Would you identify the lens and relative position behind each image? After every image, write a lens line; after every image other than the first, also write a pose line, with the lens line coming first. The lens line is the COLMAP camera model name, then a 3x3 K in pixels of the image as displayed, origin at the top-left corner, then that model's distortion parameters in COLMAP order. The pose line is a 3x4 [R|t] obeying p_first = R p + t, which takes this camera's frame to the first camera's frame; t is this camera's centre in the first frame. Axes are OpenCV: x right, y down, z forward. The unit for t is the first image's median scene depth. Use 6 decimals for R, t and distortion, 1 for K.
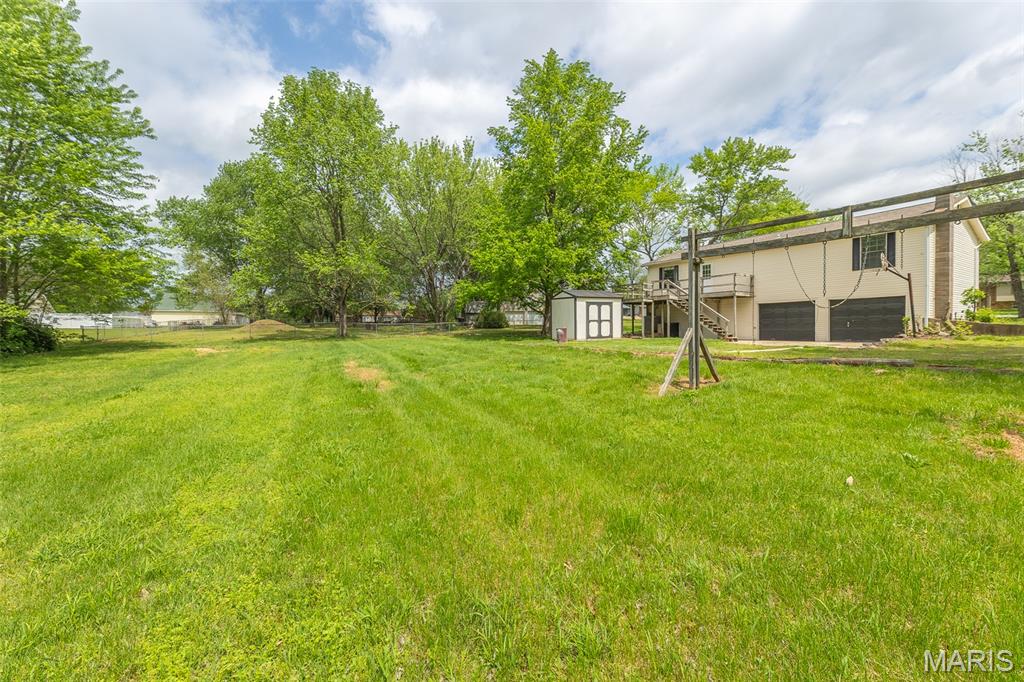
lens RADIAL K [[398.5, 0, 512.0], [0, 398.5, 341.0], [0, 0, 1]] dist [0.000160, 0.000135]
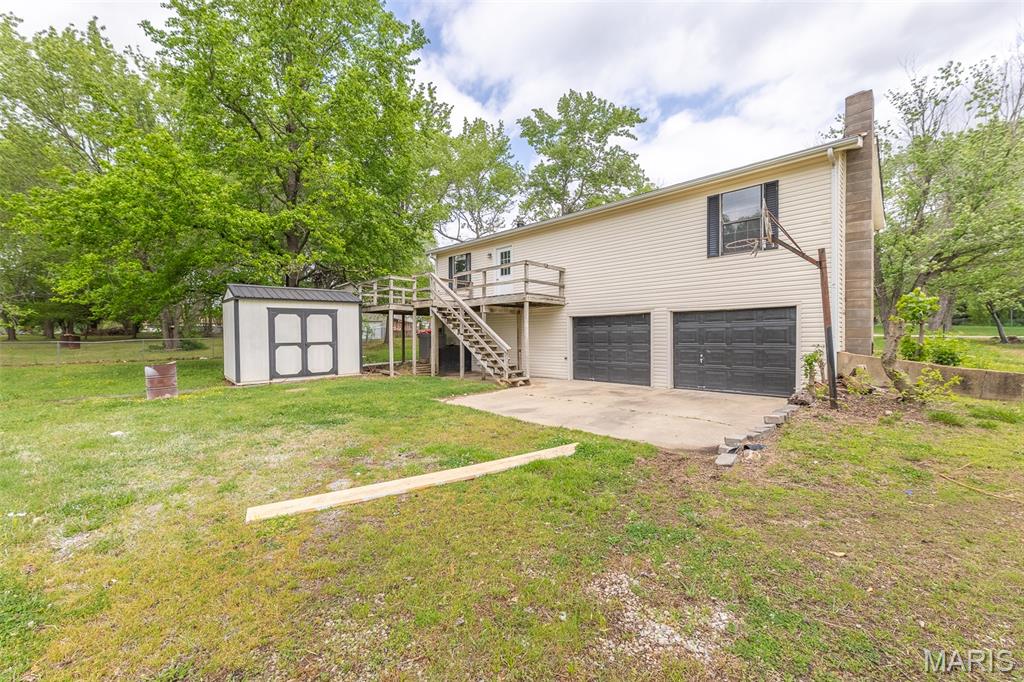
lens RADIAL K [[398.5, 0, 512.0], [0, 398.5, 341.0], [0, 0, 1]] dist [0.000160, 0.000135]
pose [[0.974469, 0.001453, 0.224517, 0.376548], [0.003565, 0.999753, -0.021944, -0.042996], [-0.224493, 0.022184, 0.974223, 0.425401]]
